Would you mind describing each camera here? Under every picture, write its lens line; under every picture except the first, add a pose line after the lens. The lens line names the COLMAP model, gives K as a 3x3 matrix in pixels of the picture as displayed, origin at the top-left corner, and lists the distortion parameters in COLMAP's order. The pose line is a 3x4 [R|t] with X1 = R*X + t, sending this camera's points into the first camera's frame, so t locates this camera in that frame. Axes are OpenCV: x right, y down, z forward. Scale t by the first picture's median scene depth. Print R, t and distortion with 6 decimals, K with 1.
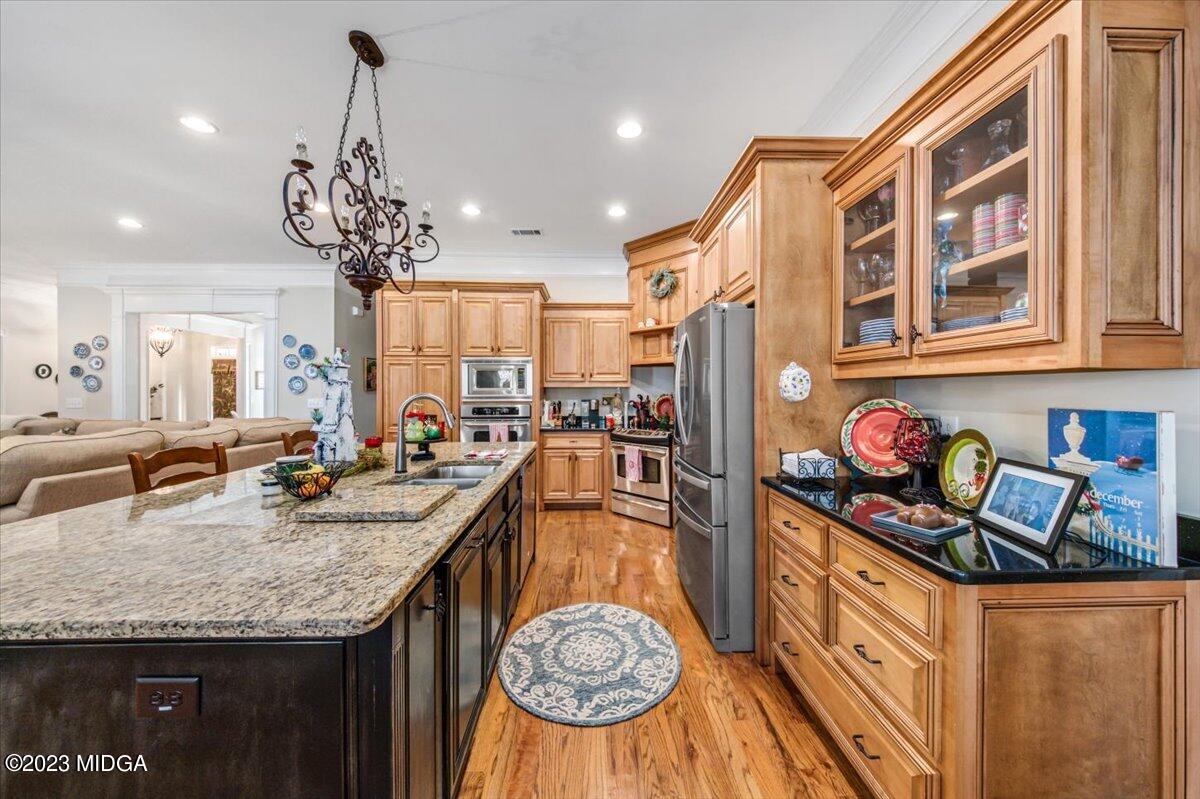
lens RADIAL K [[414.3, 0, 601.6], [0, 414.3, 391.0], [0, 0, 1]] dist [0.009414, -0.008066]
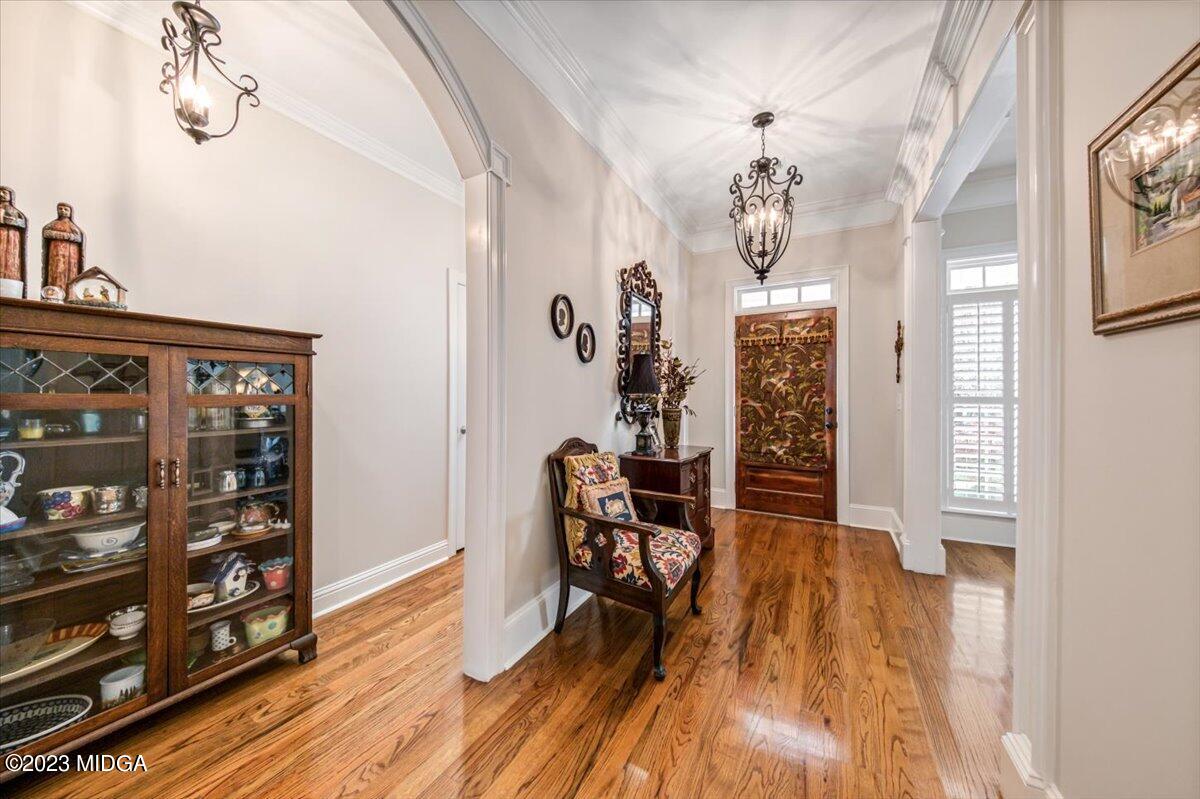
lens RADIAL K [[423.6, 0, 601.1], [0, 423.6, 398.6], [0, 0, 1]] dist [0.010054, -0.008044]
pose [[0.870016, 0.005944, -0.492988, -1.819230], [-0.002389, 0.999966, 0.007842, 0.026015], [0.493018, -0.005645, 0.870001, 1.123383]]
